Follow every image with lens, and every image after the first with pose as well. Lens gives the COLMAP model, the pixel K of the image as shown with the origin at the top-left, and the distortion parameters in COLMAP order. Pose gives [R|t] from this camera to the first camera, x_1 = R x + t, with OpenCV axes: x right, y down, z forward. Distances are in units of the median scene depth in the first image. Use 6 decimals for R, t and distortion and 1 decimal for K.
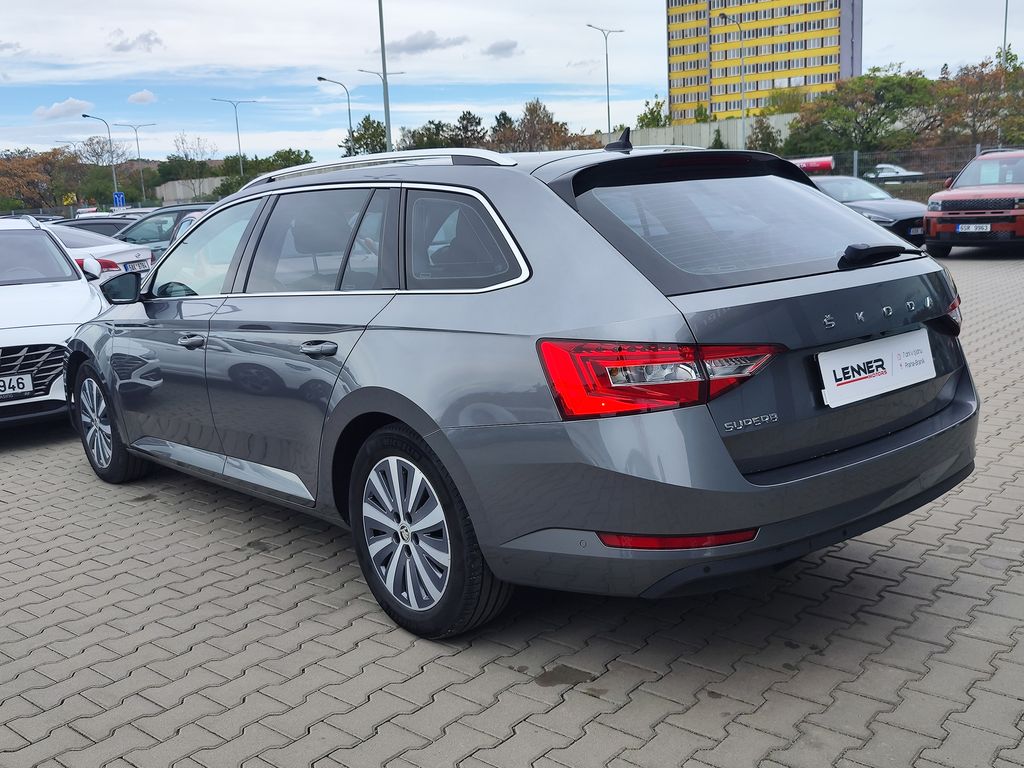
lens RADIAL K [[1037.9, 0, 504.4], [0, 1037.9, 378.2], [0, 0, 1]] dist [0.023569, 0.000000]
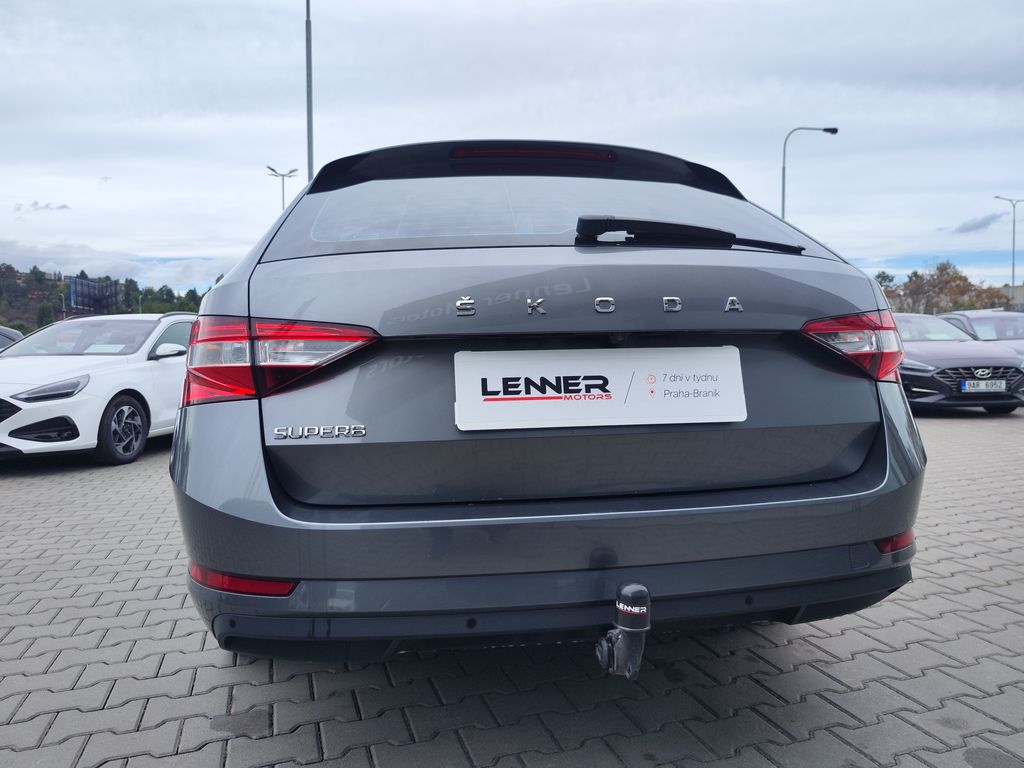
lens RADIAL K [[713.2, 0, 533.6], [0, 713.2, 367.9], [0, 0, 1]] dist [0.012567, 0.005497]
pose [[0.849631, 0.041912, -0.525709, 0.070228], [-0.116977, 0.986983, -0.110366, 0.004058], [0.514241, 0.155267, 0.843474, 0.071548]]
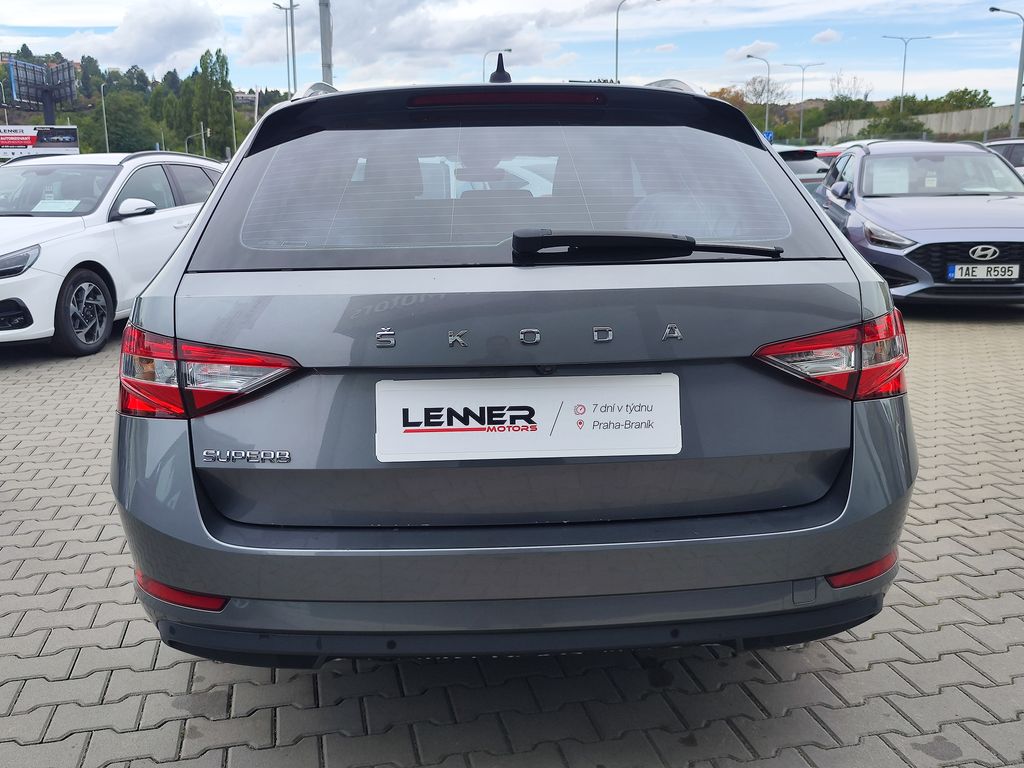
lens RADIAL K [[1037.9, 0, 557.2], [0, 1037.9, 334.4], [0, 0, 1]] dist [0.023569, 0.000000]
pose [[0.790225, 0.146898, -0.594950, 0.094068], [-0.137938, 0.988568, 0.060873, -0.013220], [0.597091, 0.033963, 0.801454, 0.059091]]
